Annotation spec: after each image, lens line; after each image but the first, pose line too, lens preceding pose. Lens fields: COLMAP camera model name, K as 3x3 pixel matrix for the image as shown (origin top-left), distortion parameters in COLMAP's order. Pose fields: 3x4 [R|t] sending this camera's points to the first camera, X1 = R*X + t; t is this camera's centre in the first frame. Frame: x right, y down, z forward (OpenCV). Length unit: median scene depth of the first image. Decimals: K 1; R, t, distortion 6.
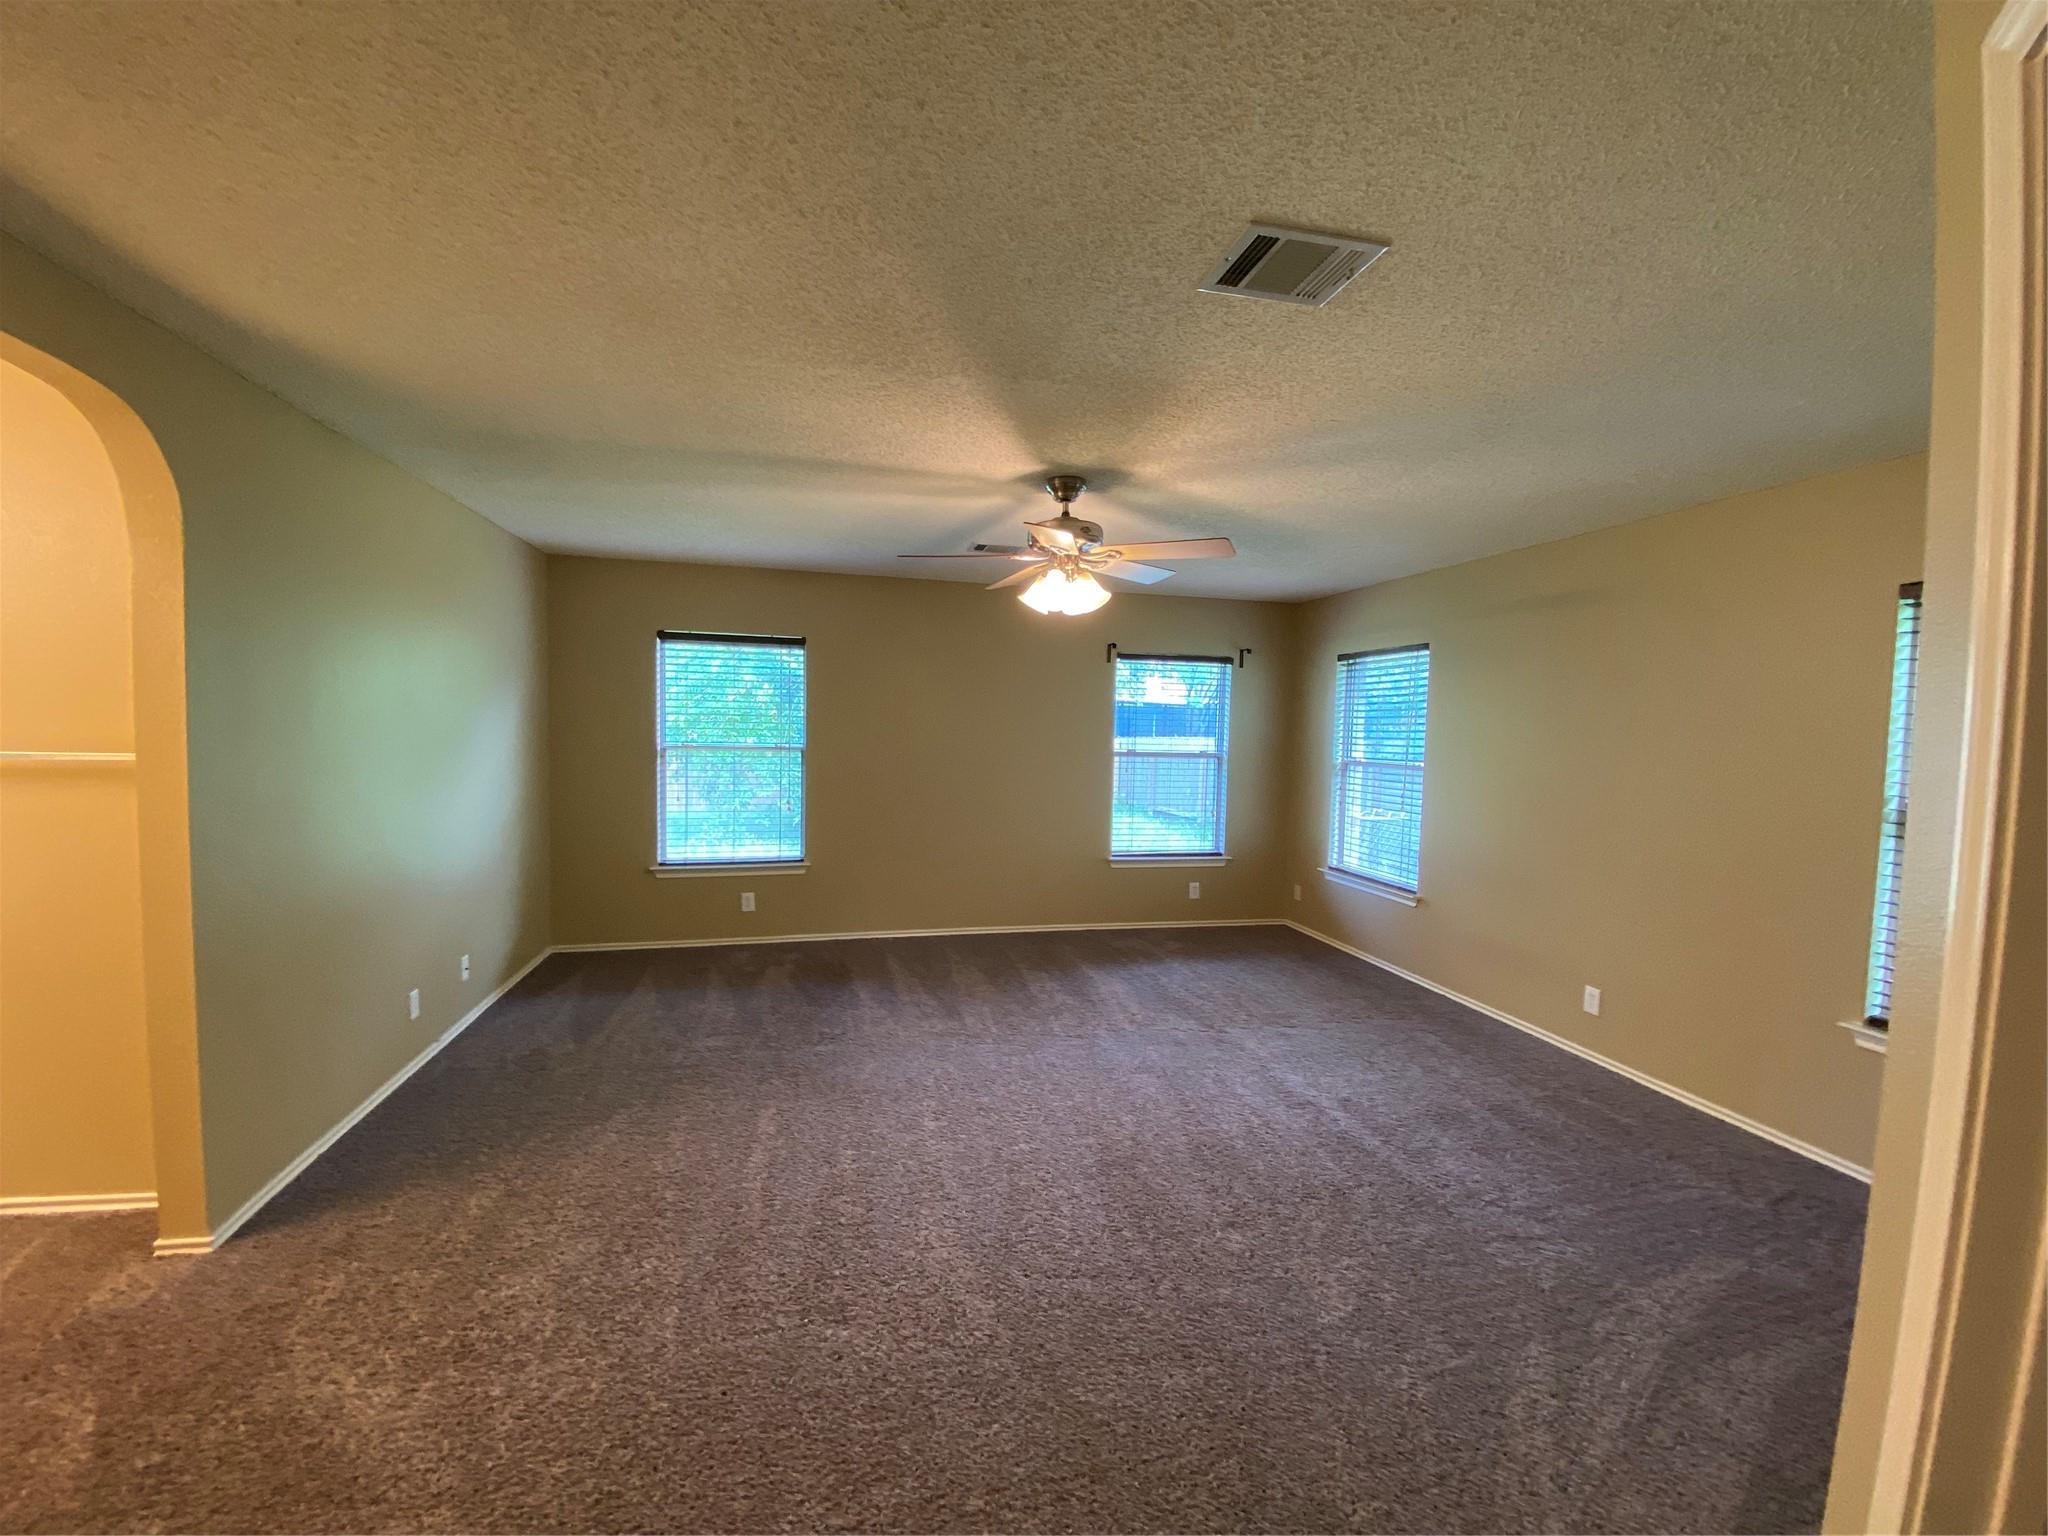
lens RADIAL K [[830.1, 0, 1027.2], [0, 830.1, 772.3], [0, 0, 1]] dist [0.025276, -0.025781]
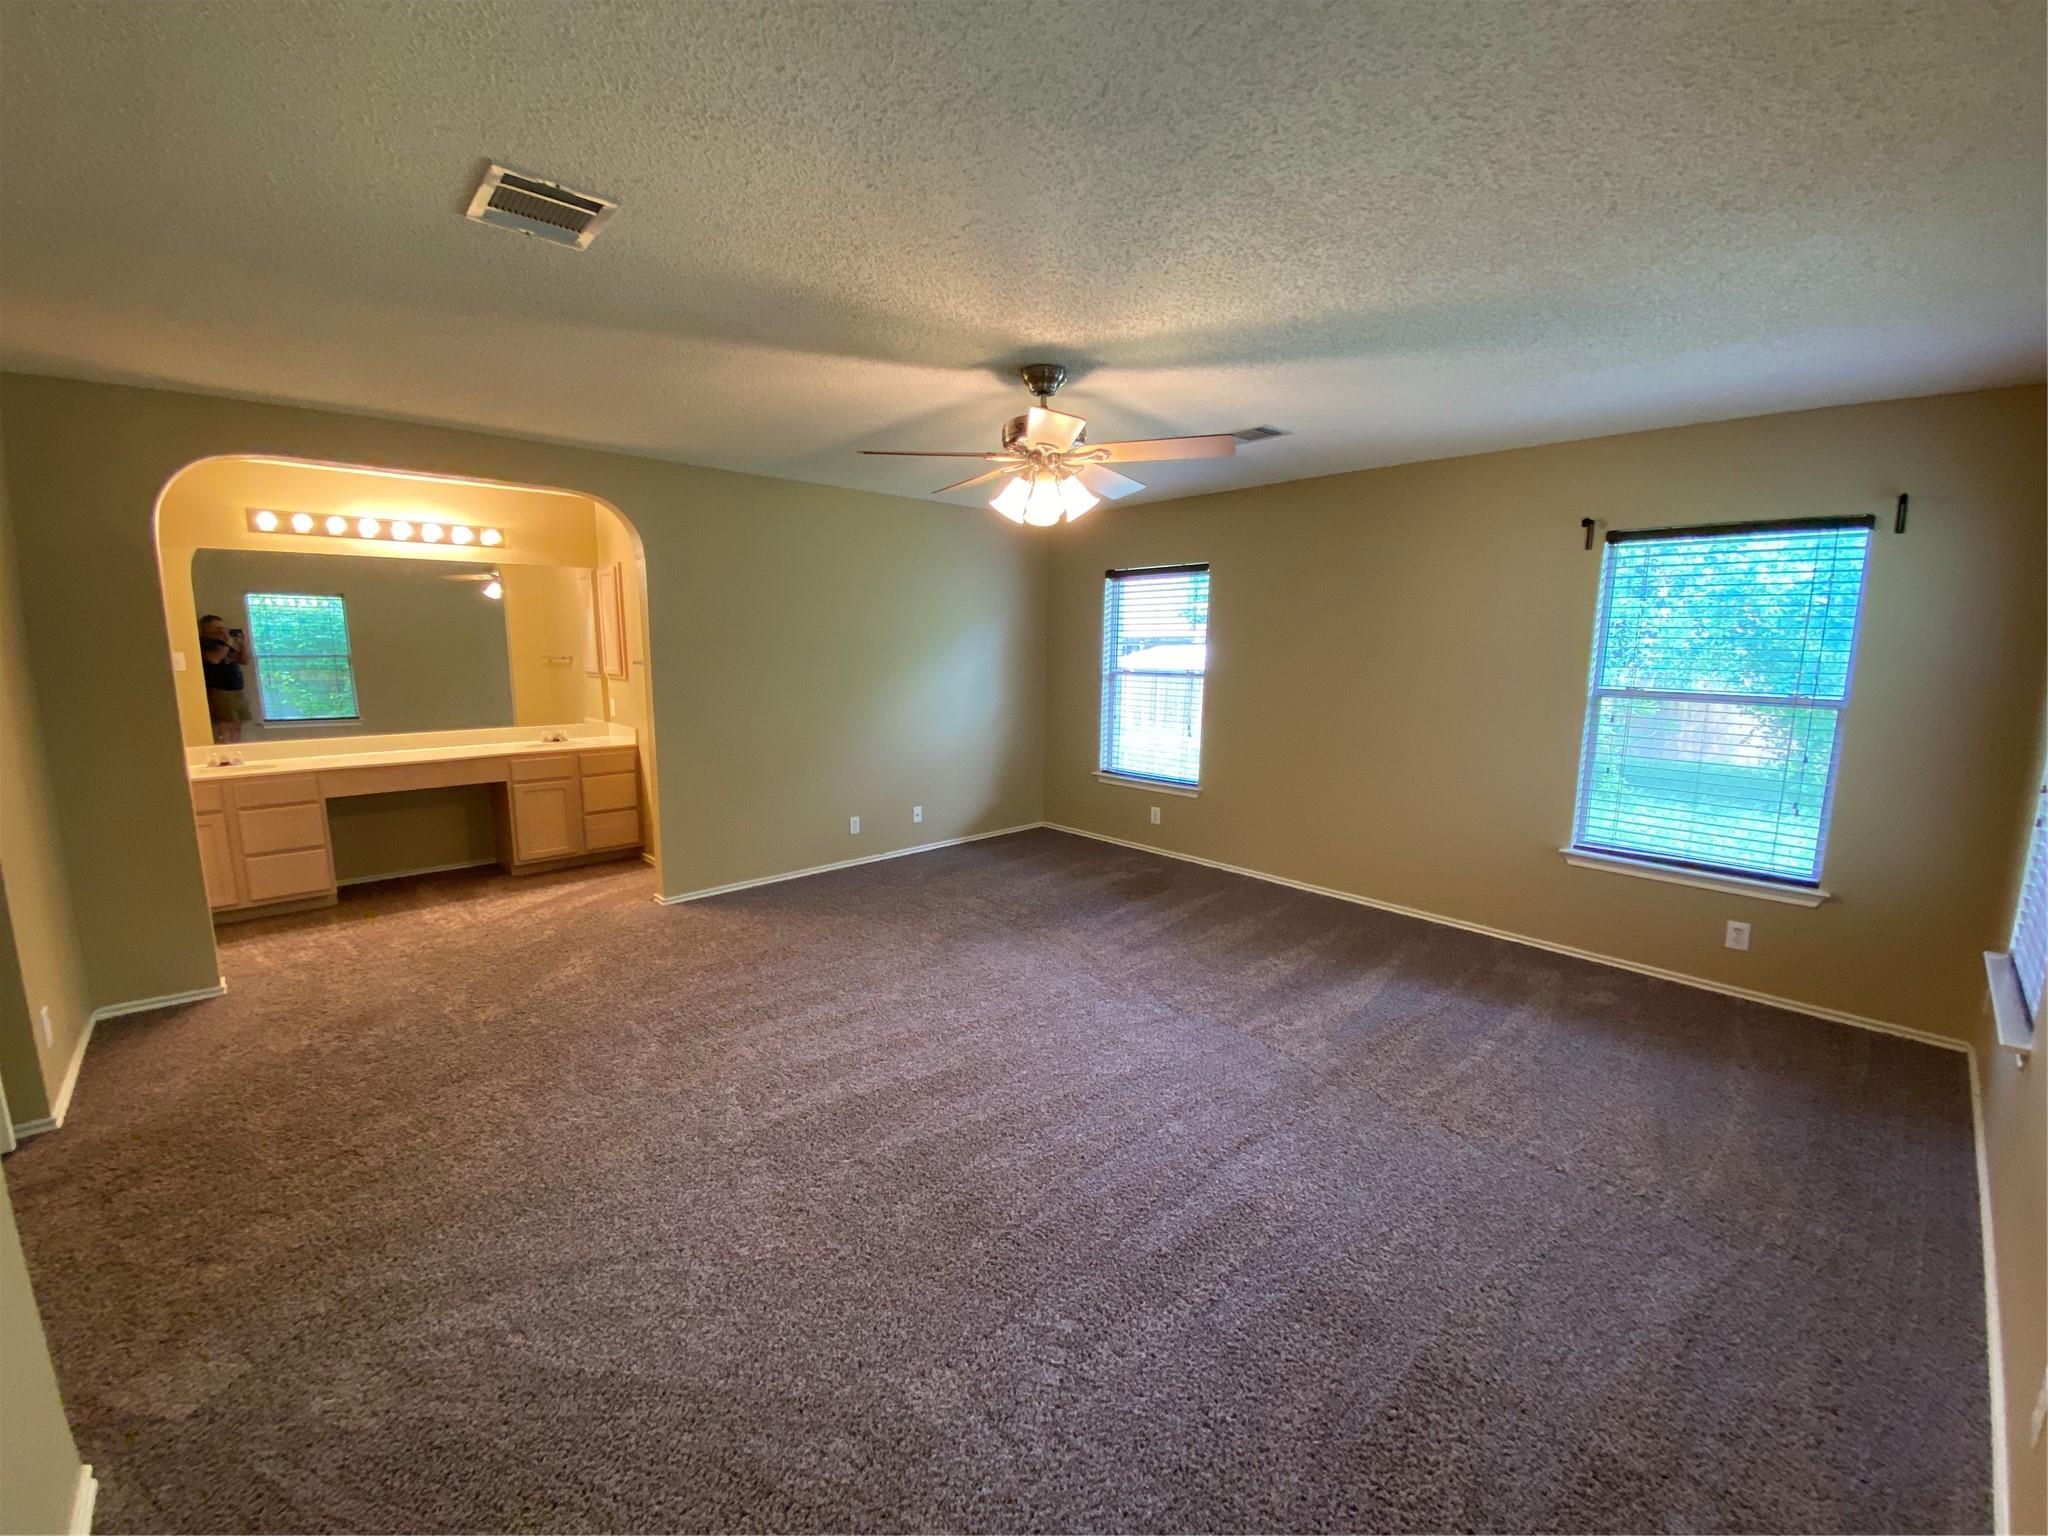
lens RADIAL K [[820.9, 0, 1026.5], [0, 820.9, 769.2], [0, 0, 1]] dist [0.034094, -0.025241]
pose [[0.484807, 0.117377, -0.866709, 0.585695], [-0.048885, 0.993041, 0.107141, -0.013647], [0.873254, -0.009573, 0.487172, 0.373639]]
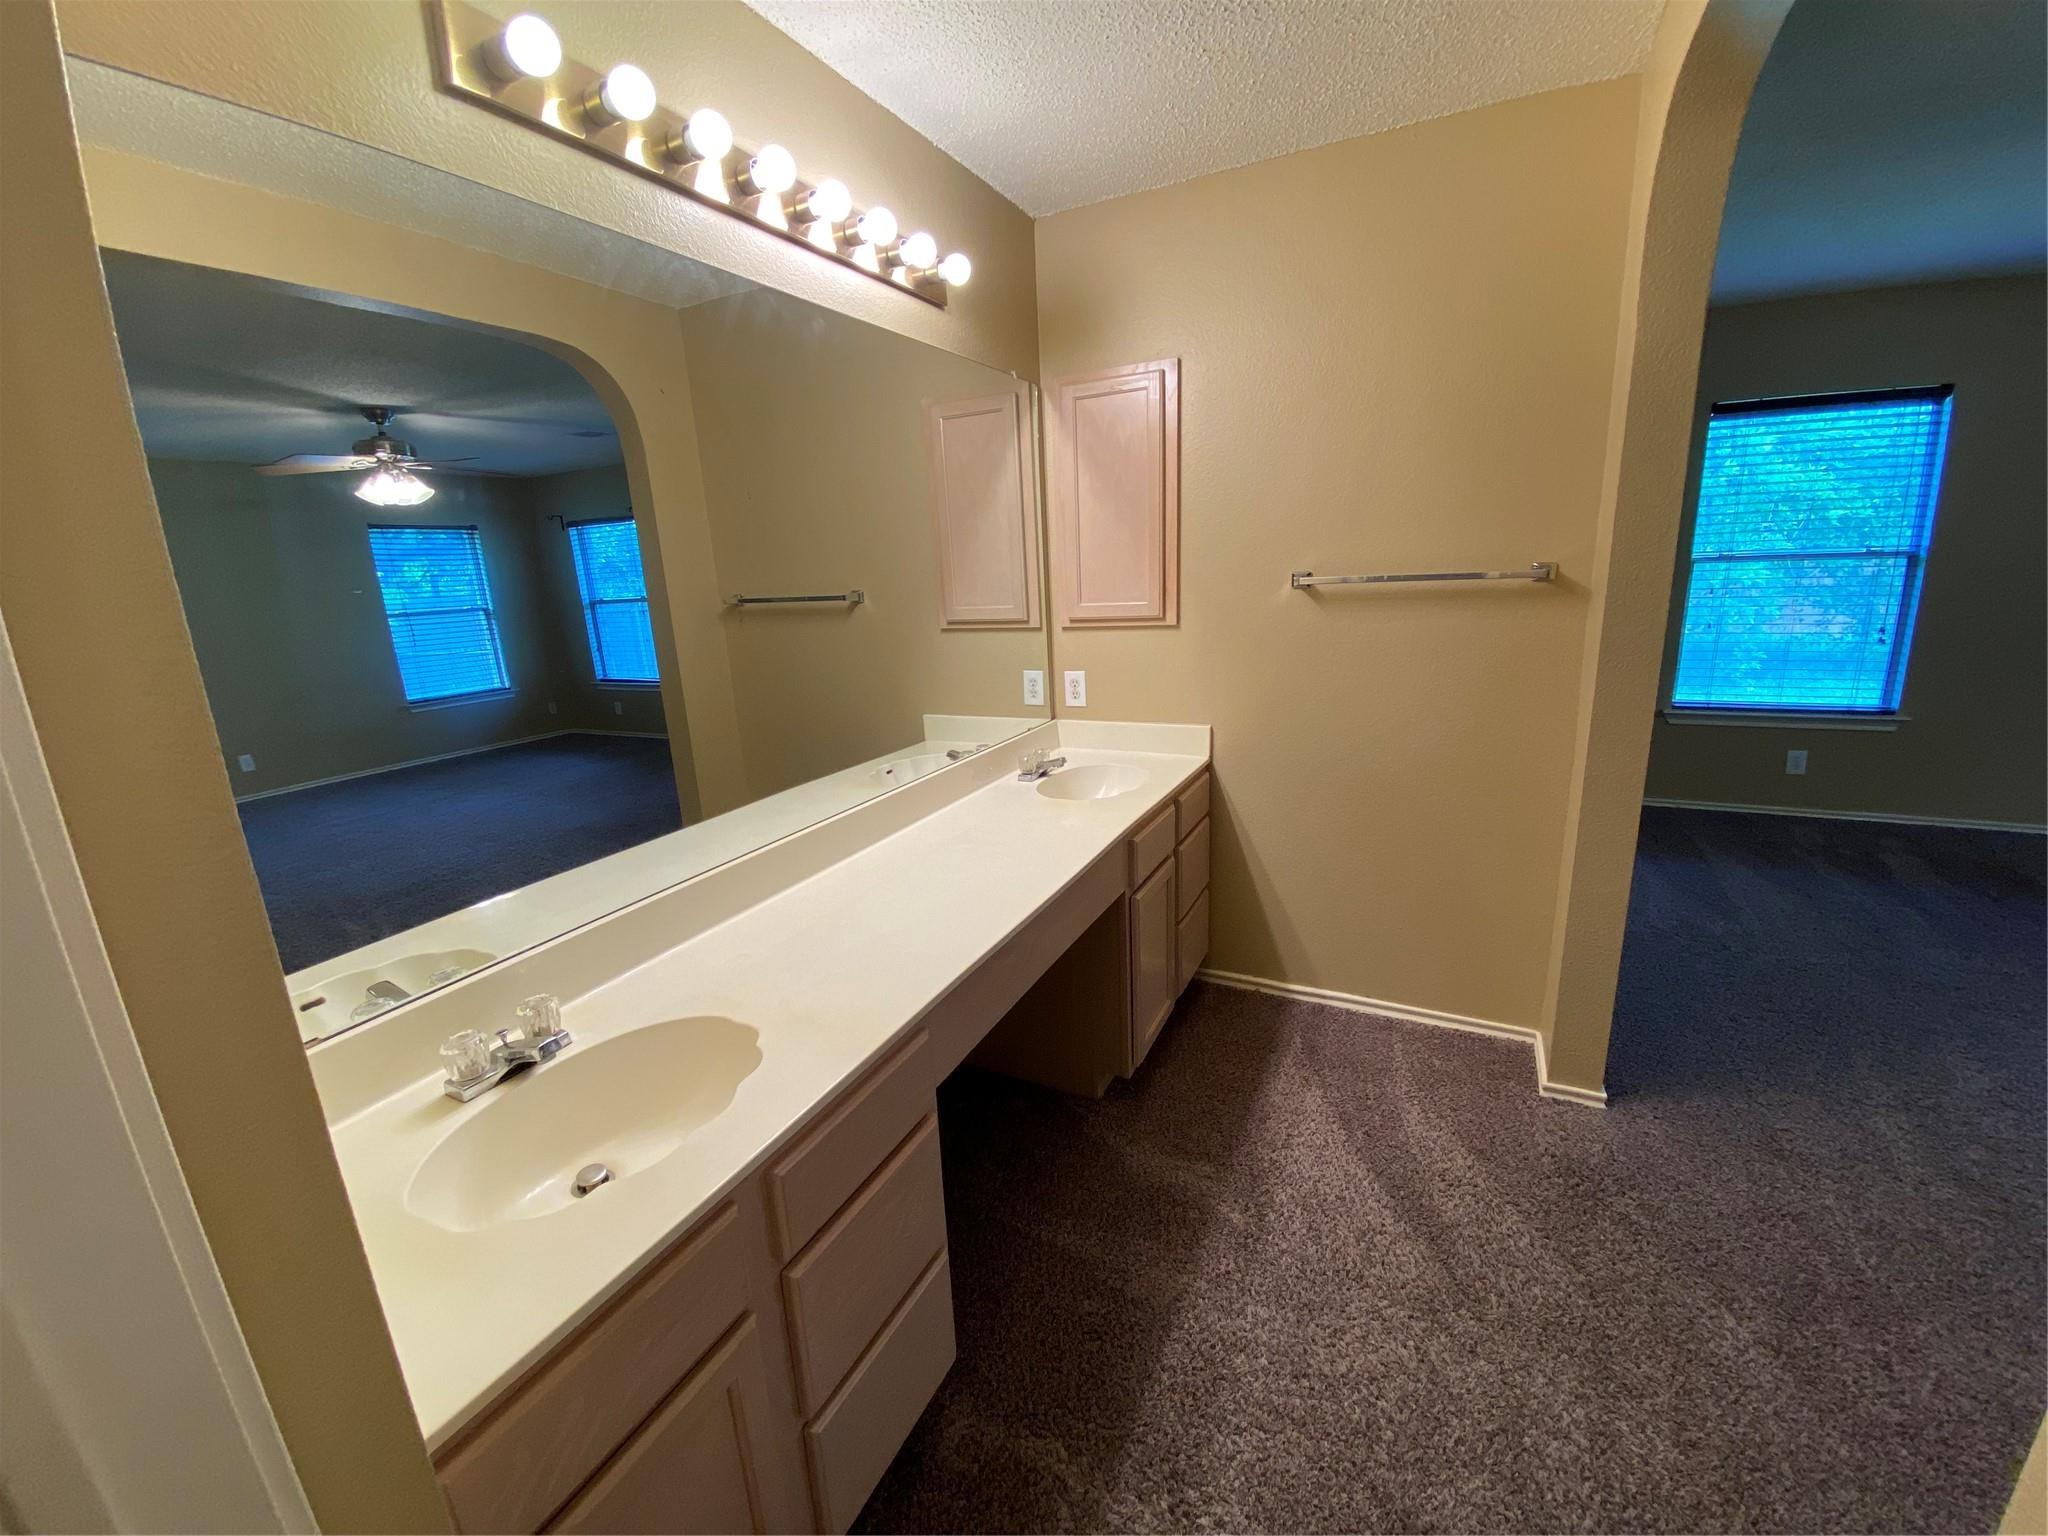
lens RADIAL K [[820.9, 0, 1026.5], [0, 820.9, 769.2], [0, 0, 1]] dist [0.034094, -0.025241]
pose [[0.763077, 0.099730, -0.638566, -0.444135], [0.024163, 0.982930, 0.182387, 0.005570], [0.645855, -0.154605, 0.747642, -0.041588]]
